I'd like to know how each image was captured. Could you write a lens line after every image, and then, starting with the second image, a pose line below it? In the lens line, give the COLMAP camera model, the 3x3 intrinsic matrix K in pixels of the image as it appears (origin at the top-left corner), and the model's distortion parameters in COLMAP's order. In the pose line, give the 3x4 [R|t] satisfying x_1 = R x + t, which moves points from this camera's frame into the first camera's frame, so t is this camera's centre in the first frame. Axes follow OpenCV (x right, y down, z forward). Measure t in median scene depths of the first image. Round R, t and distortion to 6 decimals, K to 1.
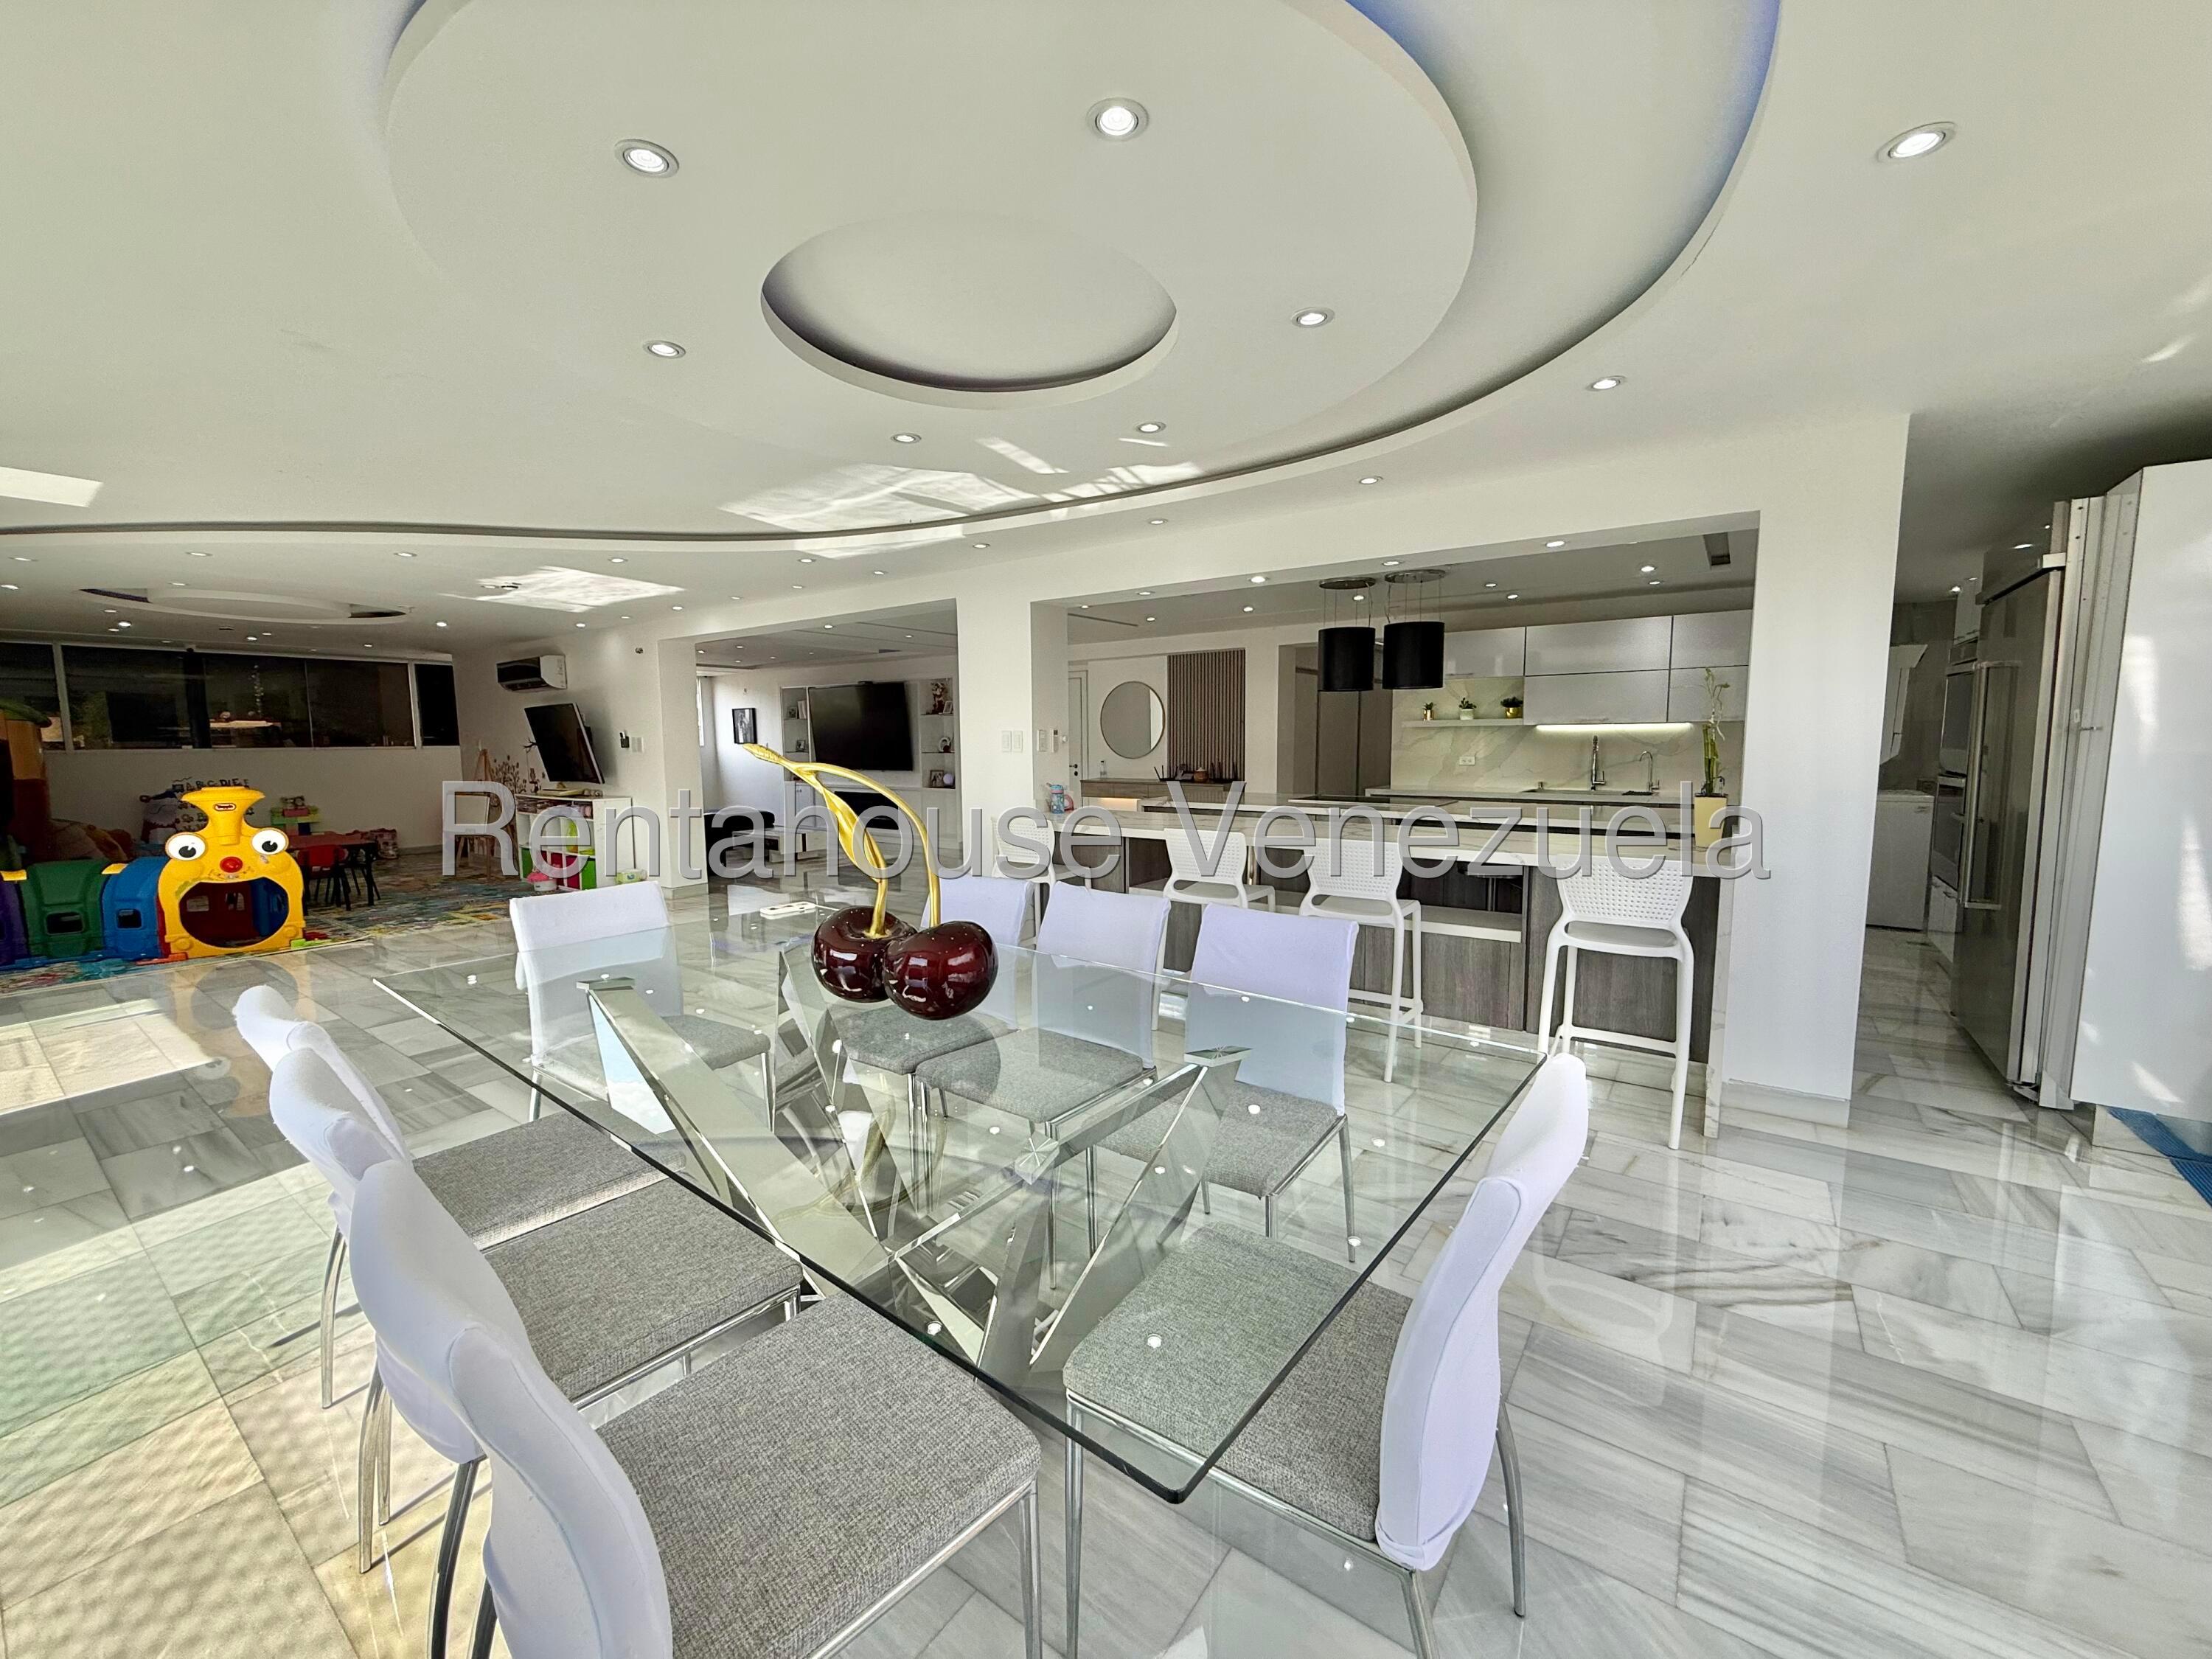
lens RADIAL K [[877.4, 0, 1105.2], [0, 877.4, 844.1], [0, 0, 1]] dist [-0.000546, -0.000311]
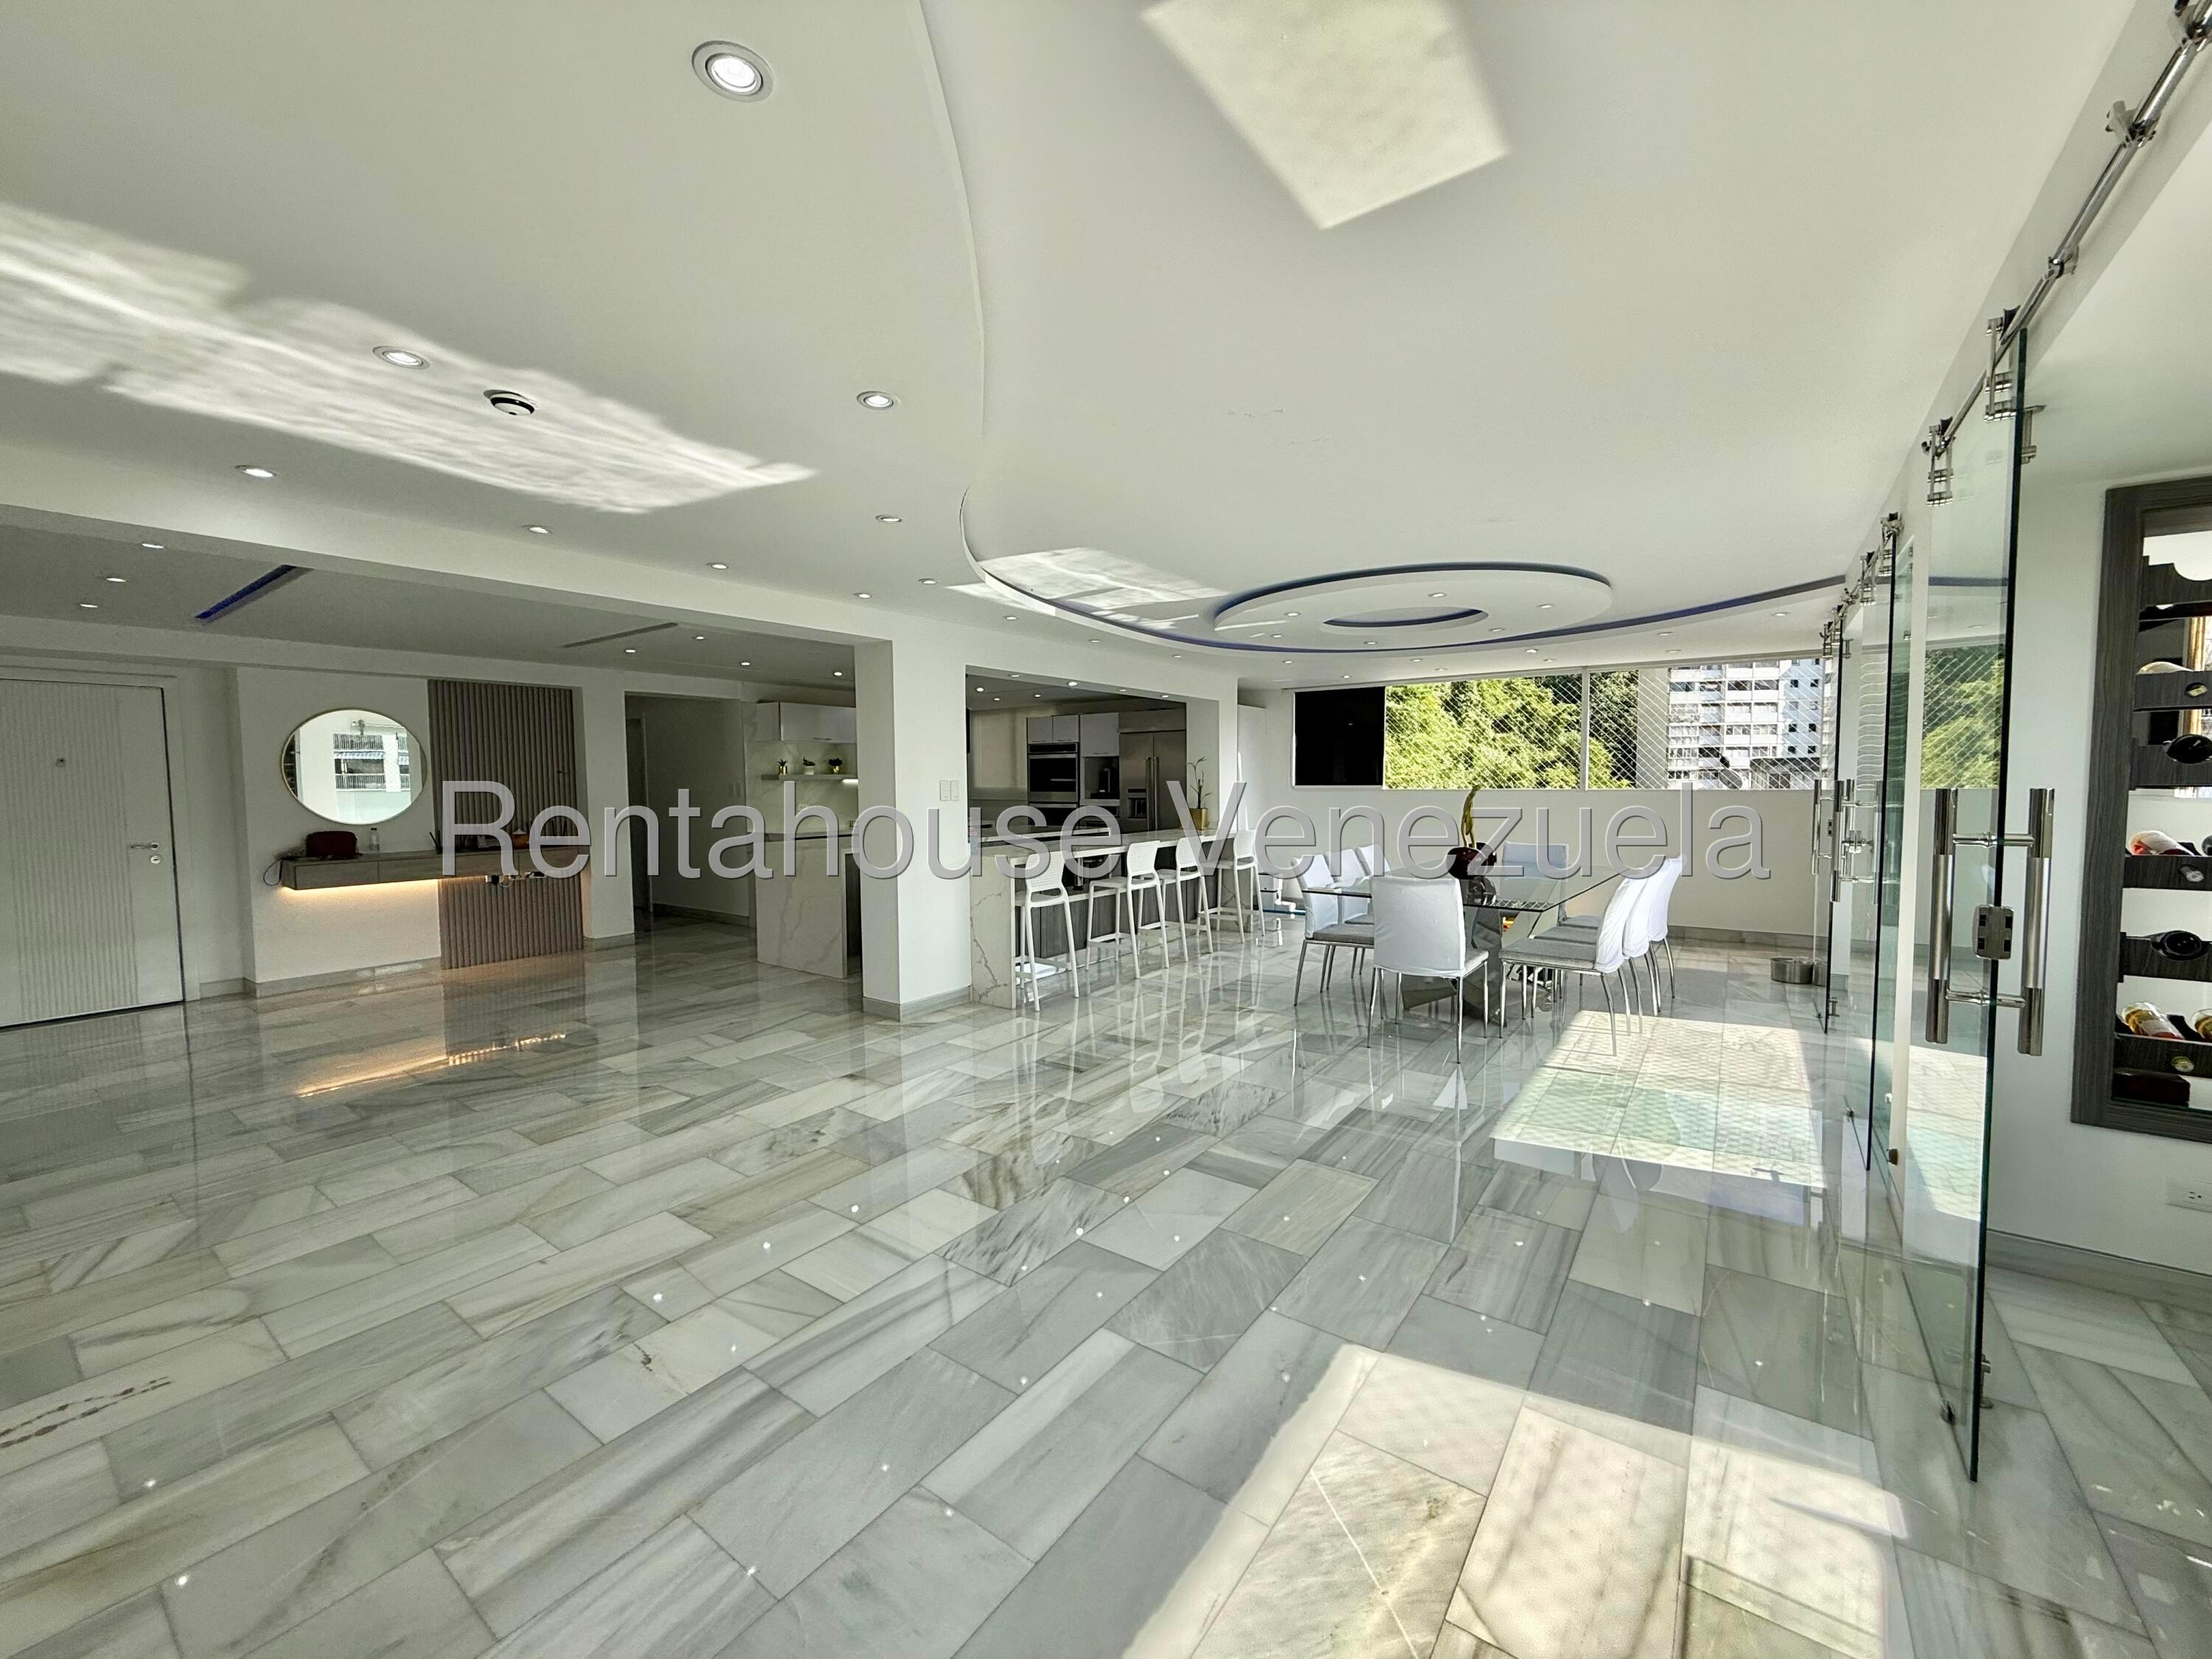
lens RADIAL K [[877.4, 0, 1098.5], [0, 877.4, 802.2], [0, 0, 1]] dist [-0.000546, -0.000311]
pose [[0.008622, -0.017521, 0.999809, -1.121347], [0.127464, 0.991710, 0.016280, -0.093469], [-0.991806, 0.127299, 0.010784, 0.778148]]
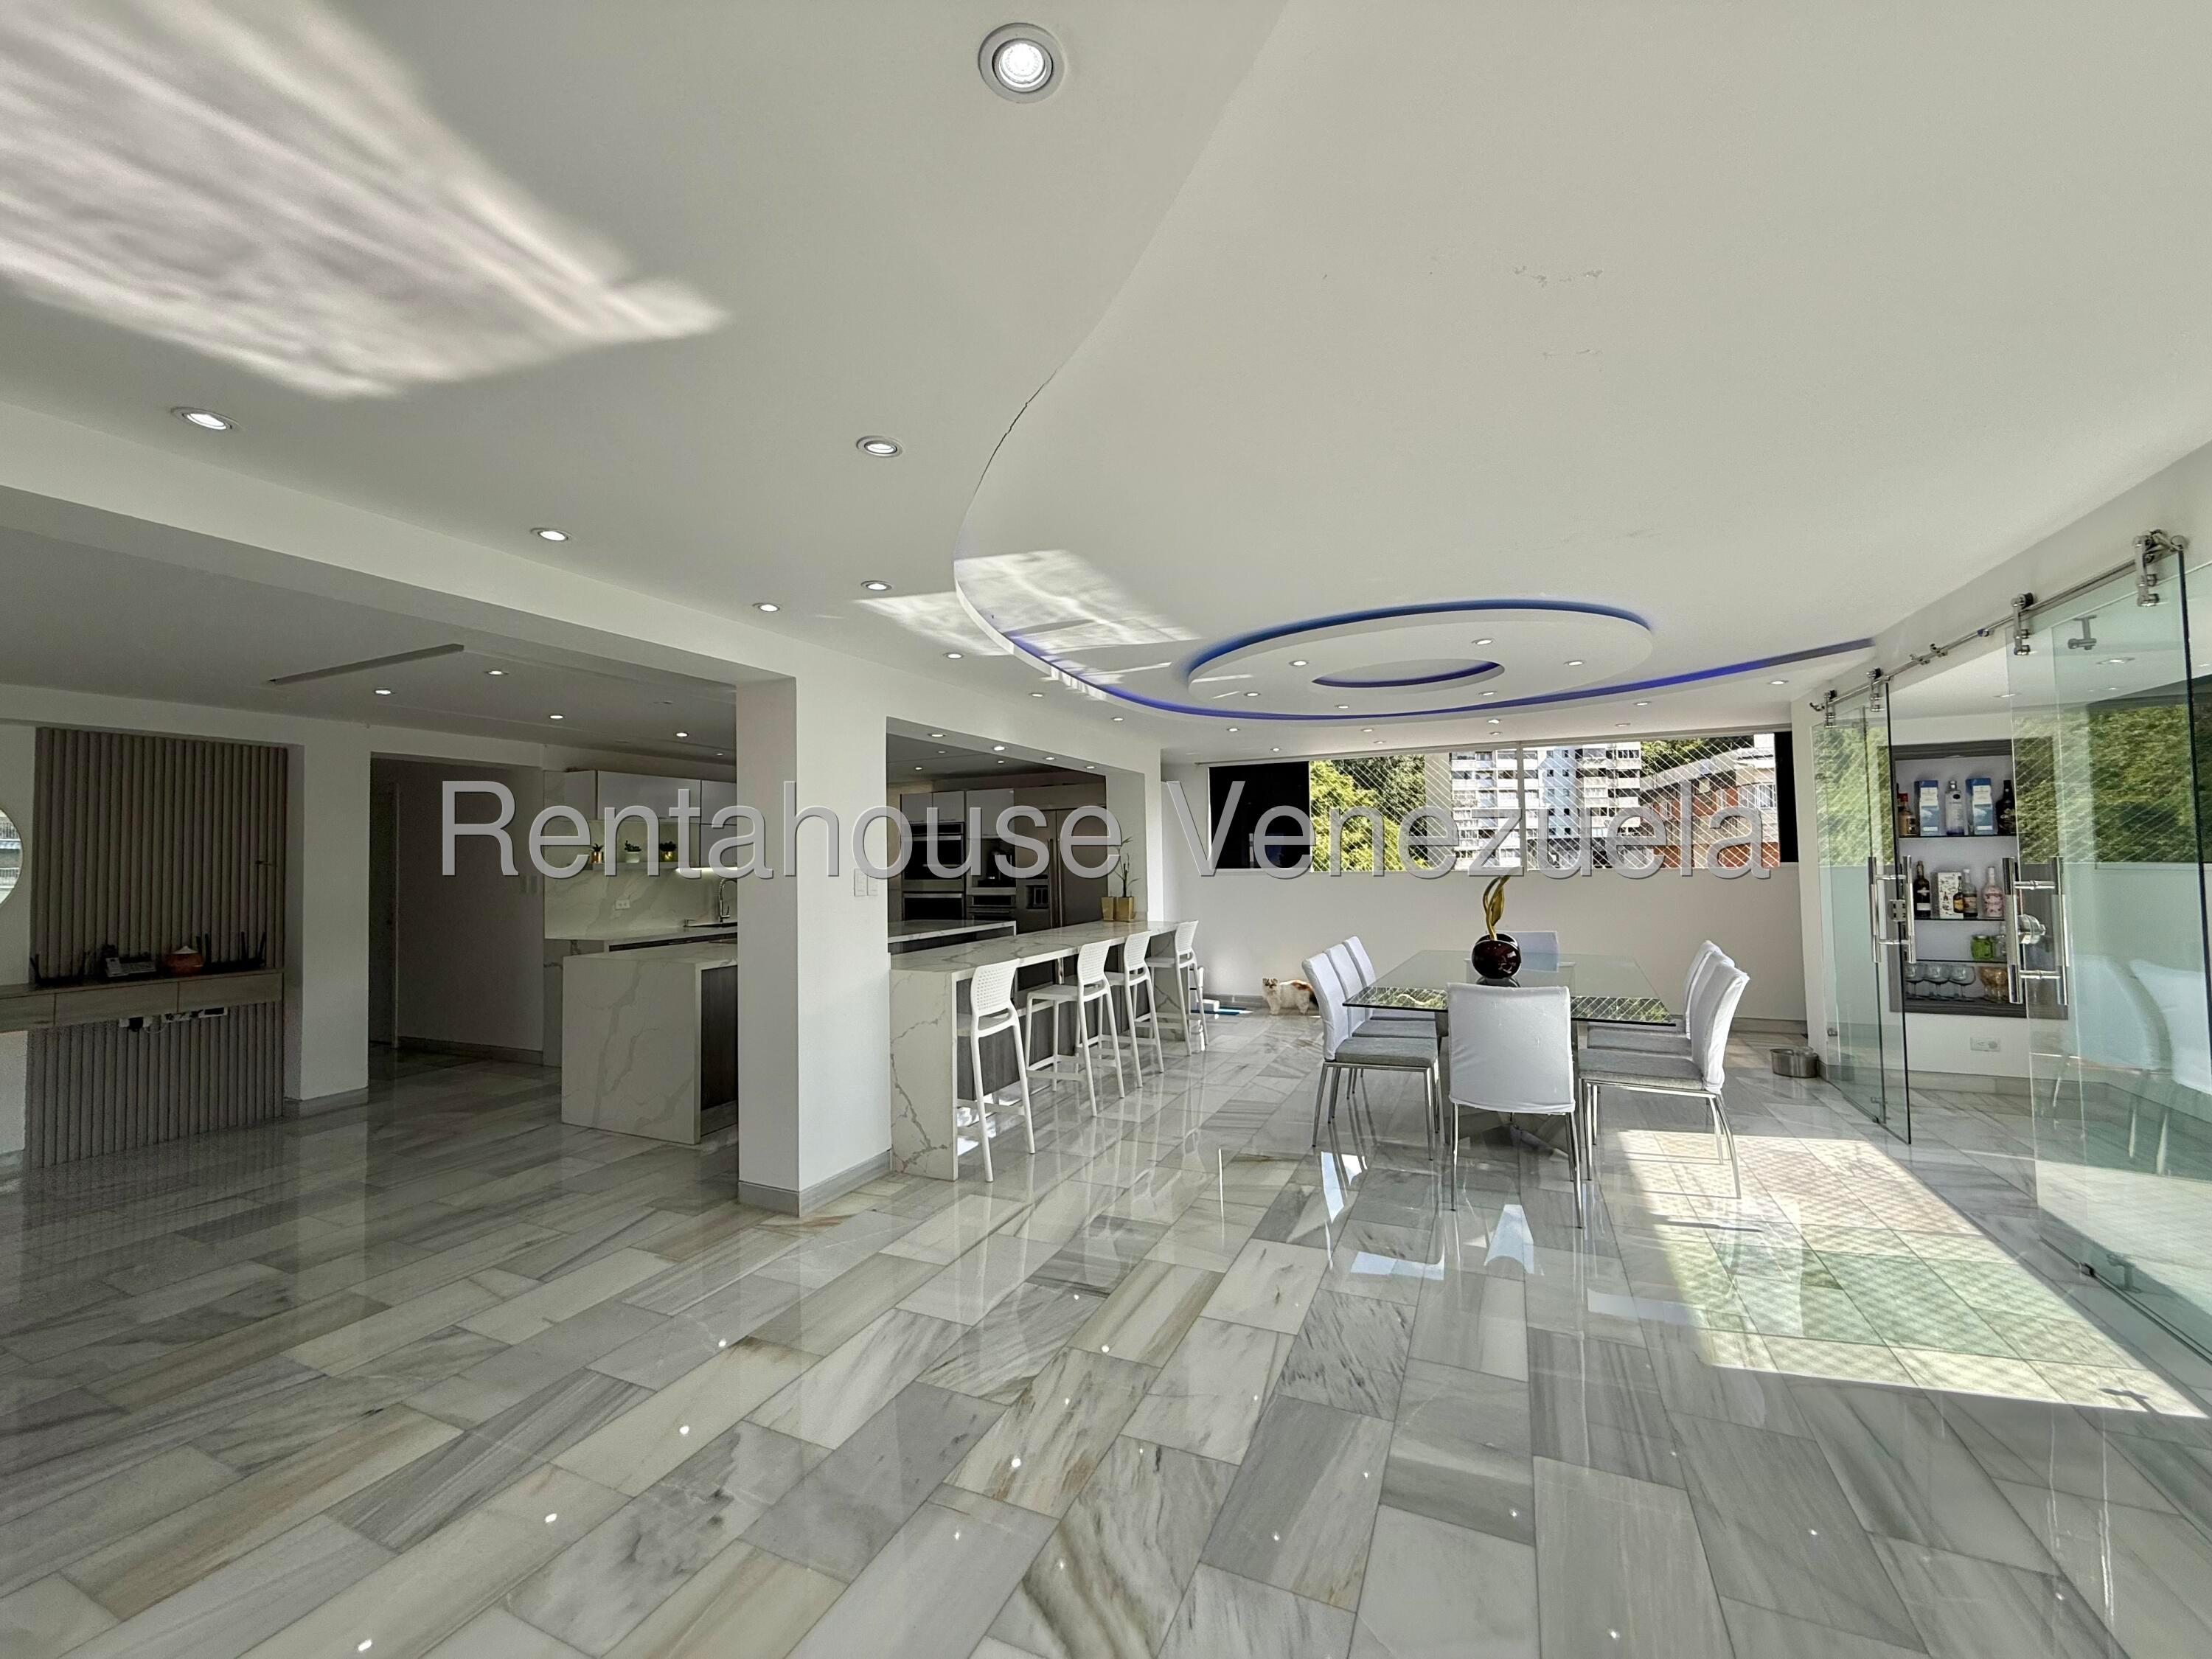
lens RADIAL K [[877.4, 0, 1101.3], [0, 877.4, 810.8], [0, 0, 1]] dist [-0.000546, -0.000311]
pose [[-0.190924, 0.067587, 0.979275, -0.882300], [0.136500, 0.989762, -0.041698, -0.114190], [-0.972068, 0.125710, -0.198195, 0.905788]]
